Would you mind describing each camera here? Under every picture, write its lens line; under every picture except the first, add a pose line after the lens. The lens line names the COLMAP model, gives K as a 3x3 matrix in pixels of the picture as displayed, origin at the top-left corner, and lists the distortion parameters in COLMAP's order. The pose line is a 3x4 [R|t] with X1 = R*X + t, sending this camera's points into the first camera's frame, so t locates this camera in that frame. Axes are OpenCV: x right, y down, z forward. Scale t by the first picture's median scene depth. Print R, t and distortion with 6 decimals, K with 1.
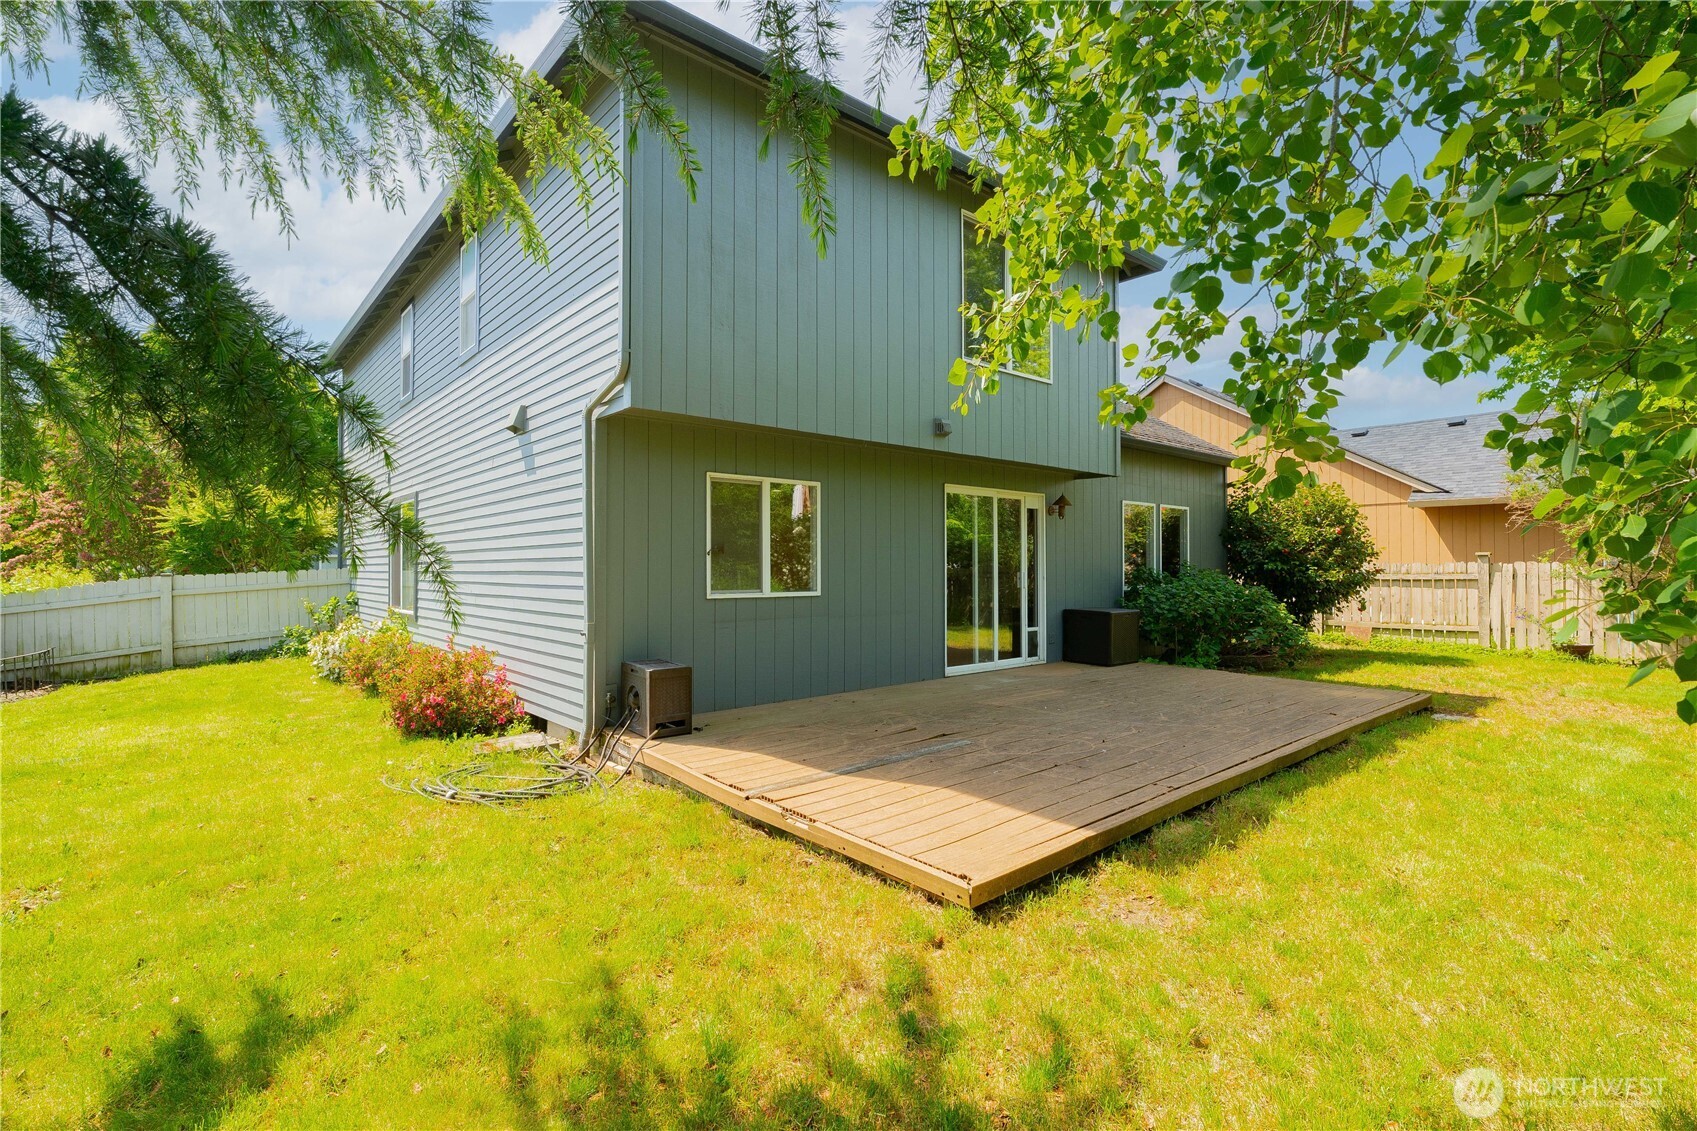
lens RADIAL K [[756.6, 0, 851.0], [0, 756.6, 562.9], [0, 0, 1]] dist [-0.008365, 0.000454]
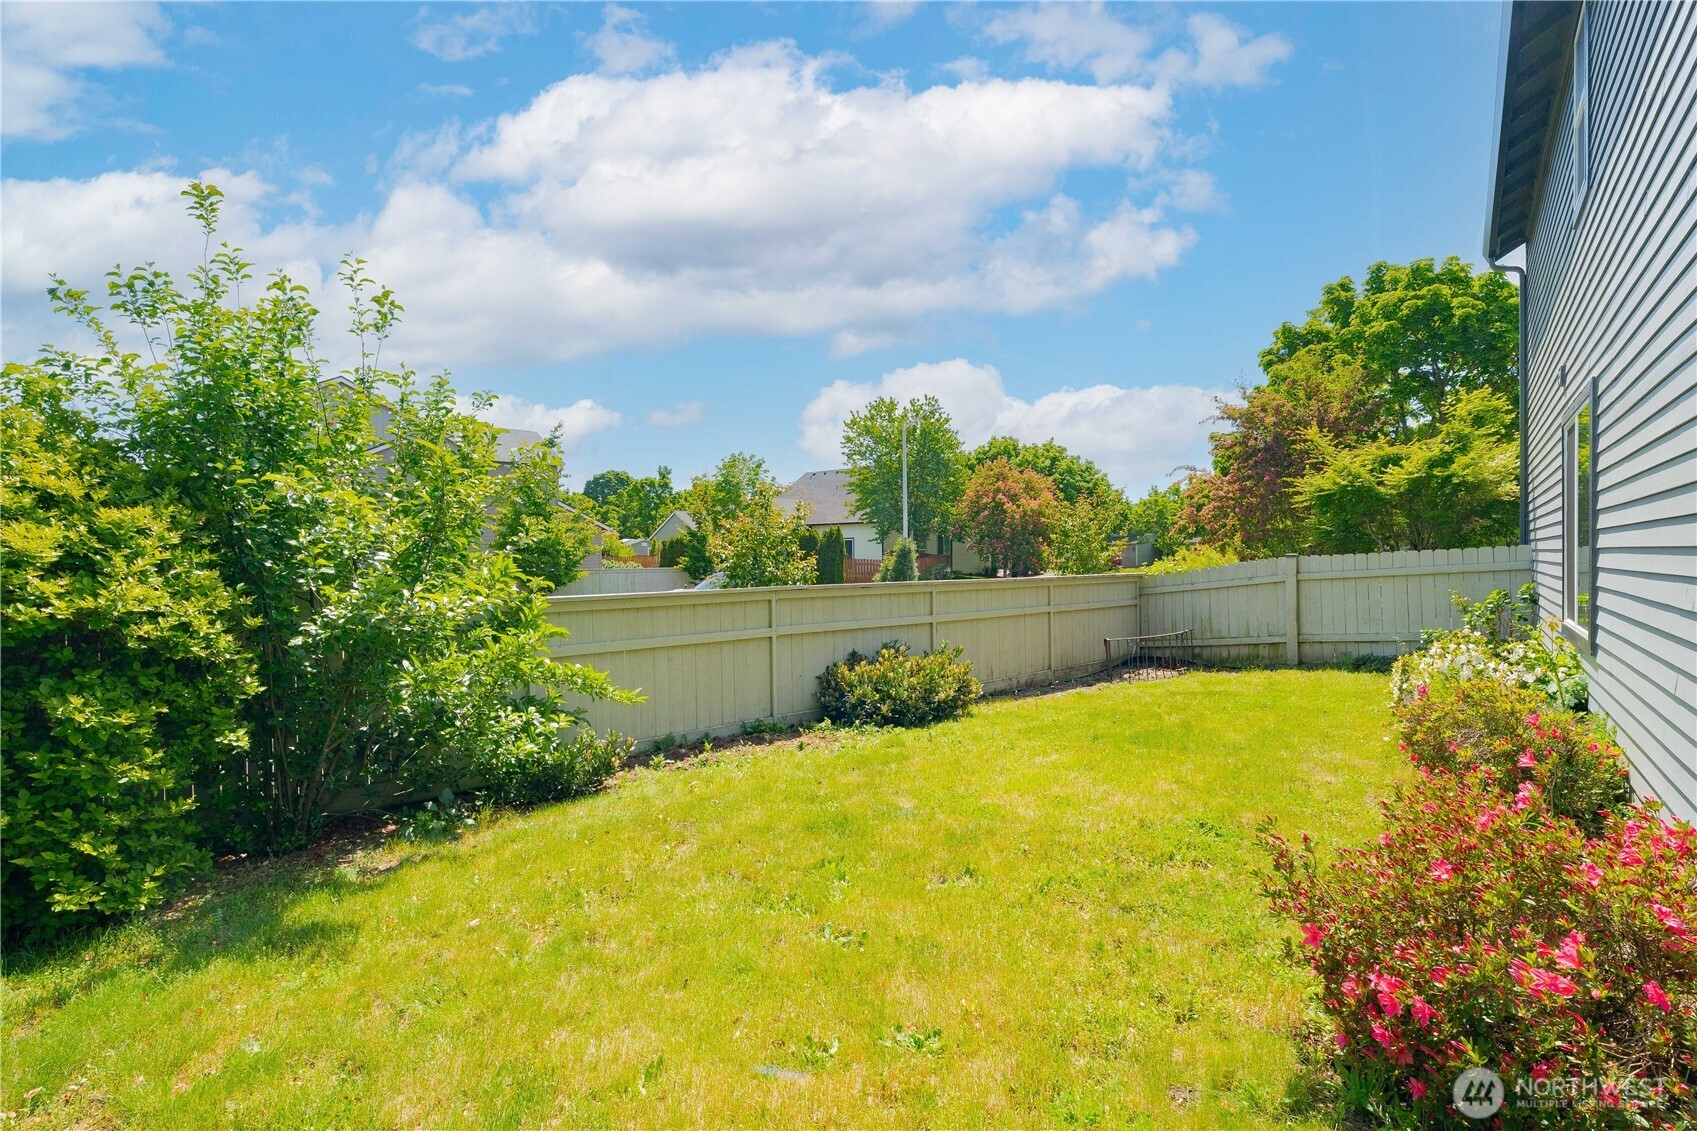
lens RADIAL K [[756.6, 0, 851.0], [0, 756.6, 562.9], [0, 0, 1]] dist [-0.008365, 0.000454]
pose [[0.164469, 0.012218, -0.986307, -0.148665], [0.012819, 0.999812, 0.014523, 0.005522], [0.986299, -0.015032, 0.164282, 0.366360]]
